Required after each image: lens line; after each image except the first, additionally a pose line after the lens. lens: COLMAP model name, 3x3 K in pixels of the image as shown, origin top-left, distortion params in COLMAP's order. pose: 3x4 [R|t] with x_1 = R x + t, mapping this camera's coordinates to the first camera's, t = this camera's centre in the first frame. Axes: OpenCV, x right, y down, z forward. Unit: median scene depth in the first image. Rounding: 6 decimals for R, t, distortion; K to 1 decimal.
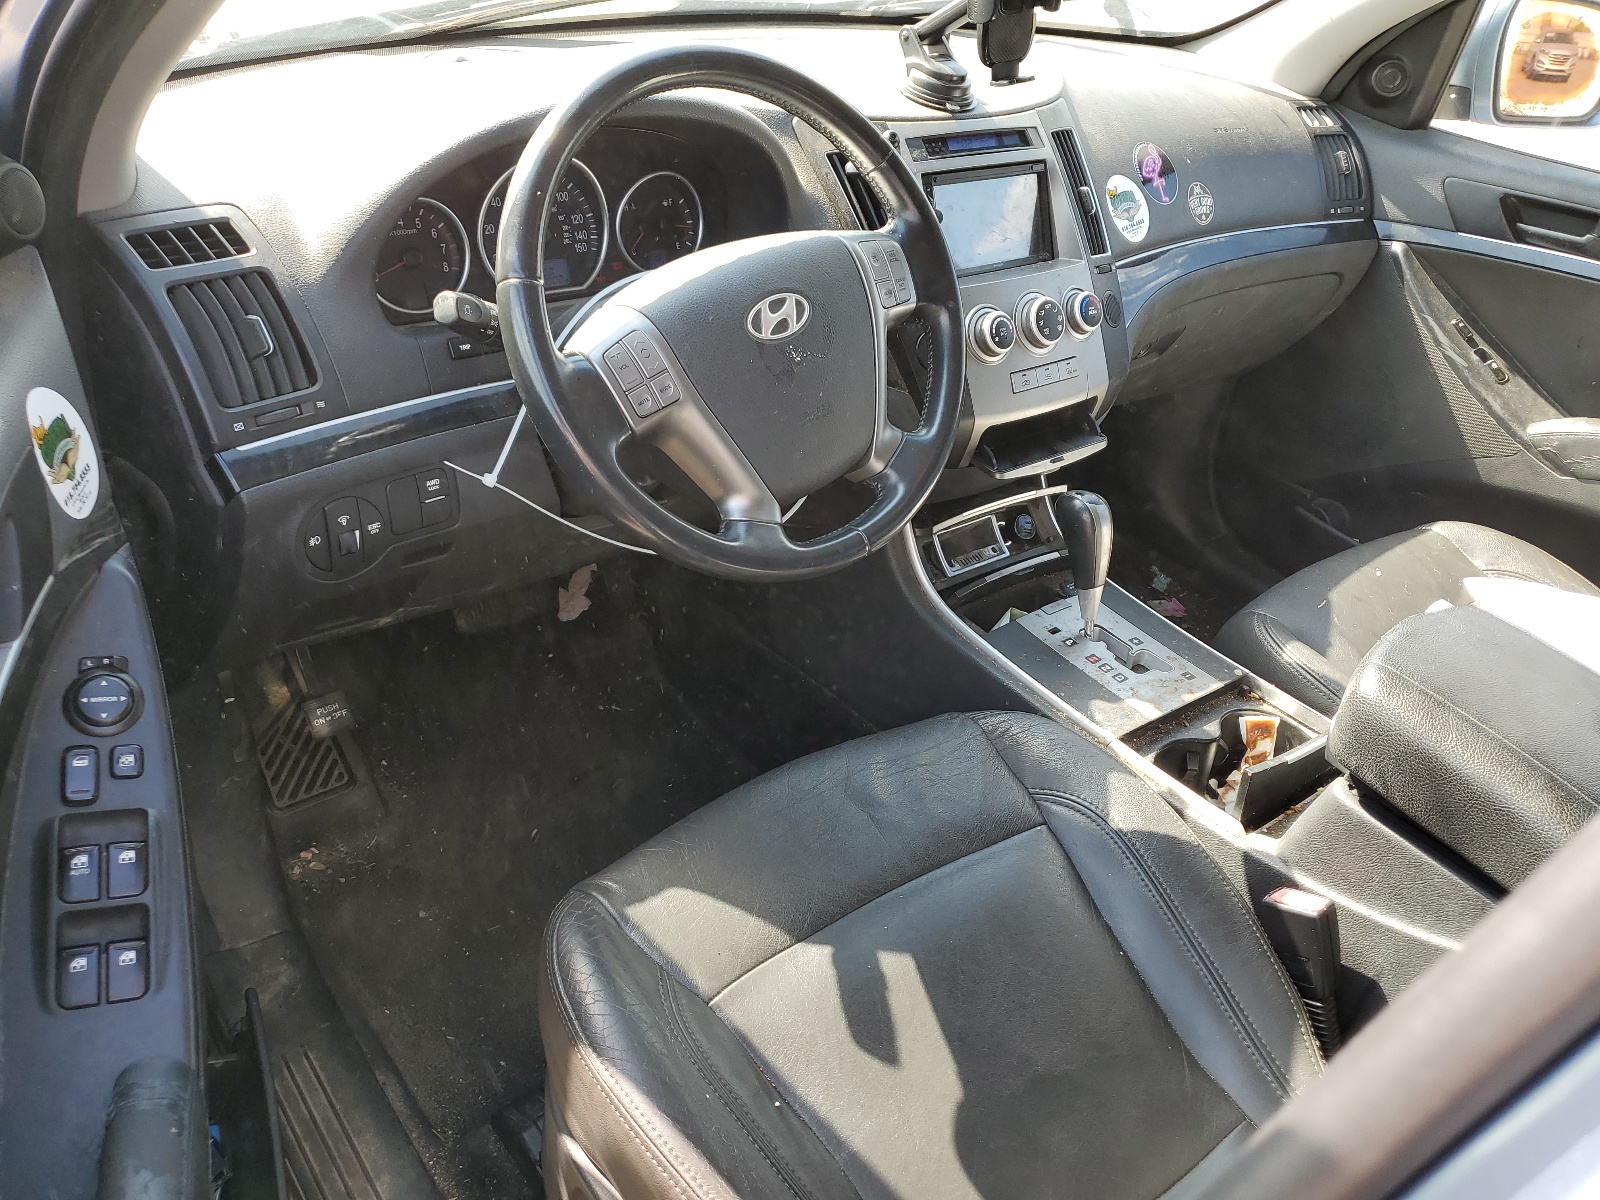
lens RADIAL K [[1205.6, 0, 800.0], [0, 1205.6, 600.0], [0, 0, 1]] dist [0.003588, 0.004518]
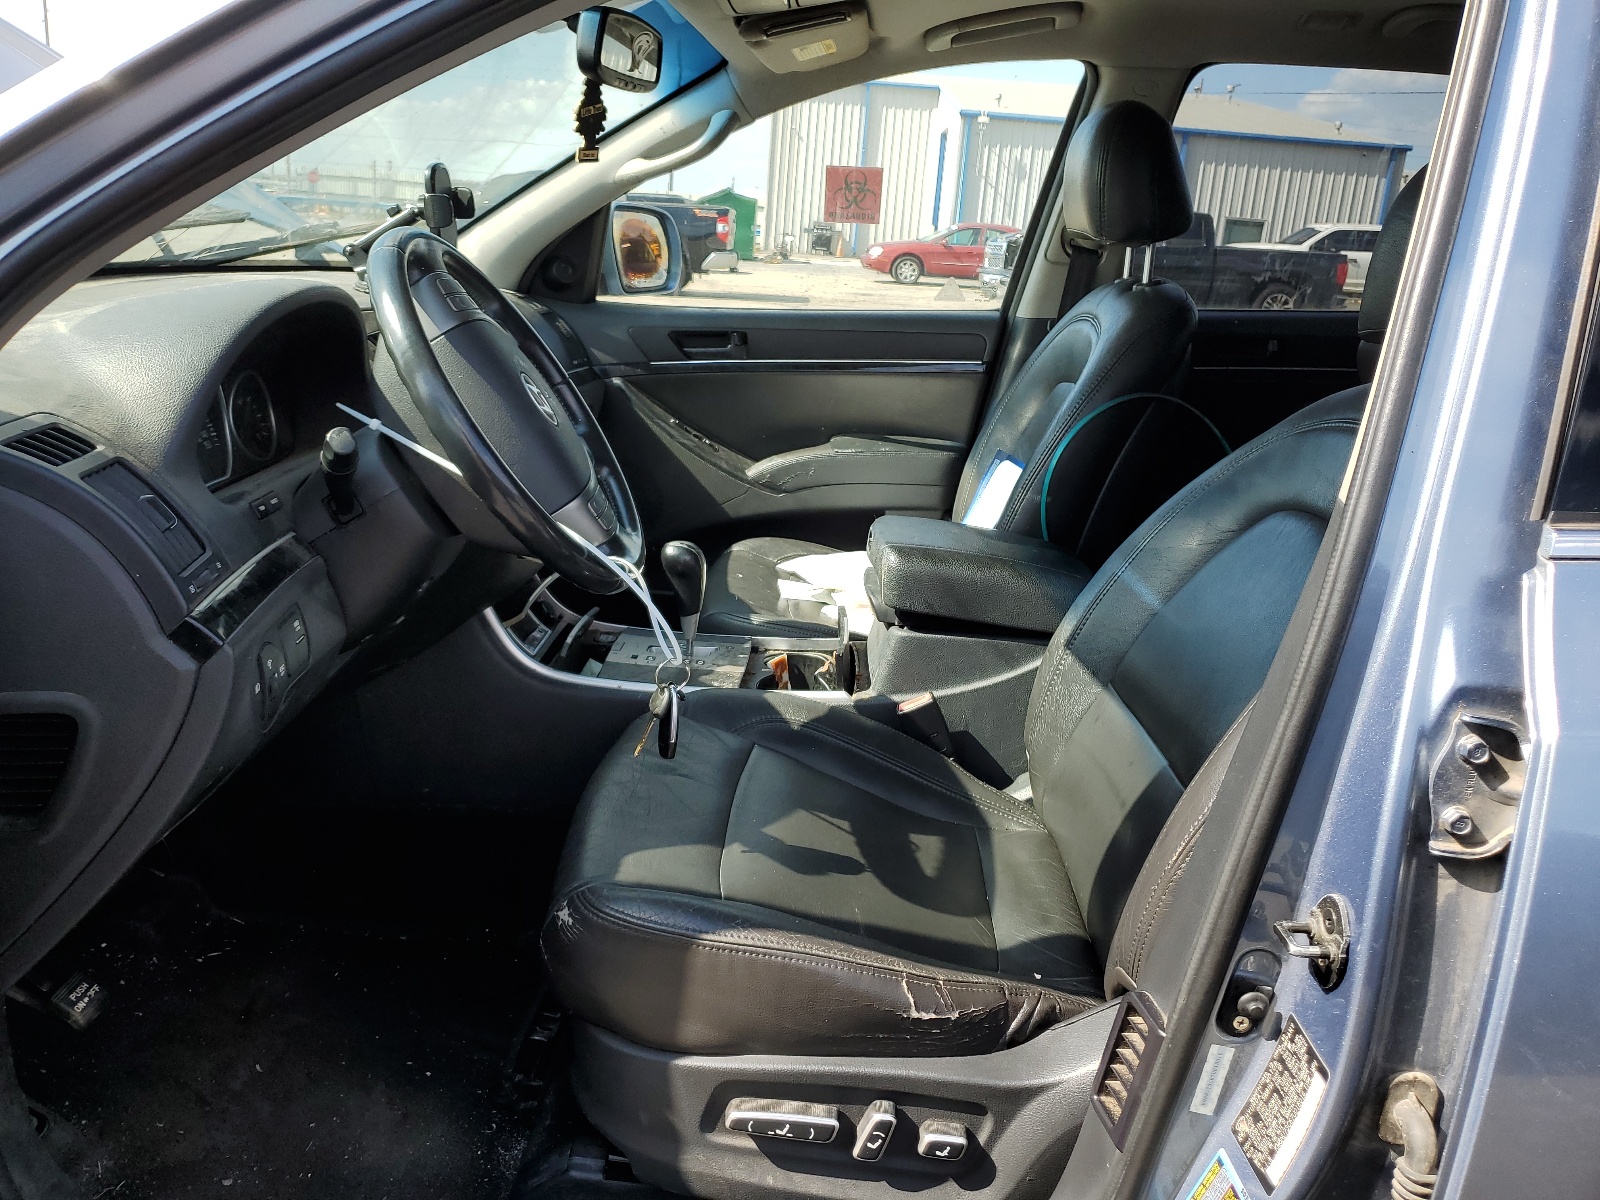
lens RADIAL K [[1205.6, 0, 800.0], [0, 1205.6, 600.0], [0, 0, 1]] dist [0.003588, 0.004518]
pose [[0.647396, -0.293042, 0.703566, -0.695952], [0.432547, 0.901328, -0.022602, 0.094748], [-0.627520, 0.318957, 0.710271, -0.061273]]
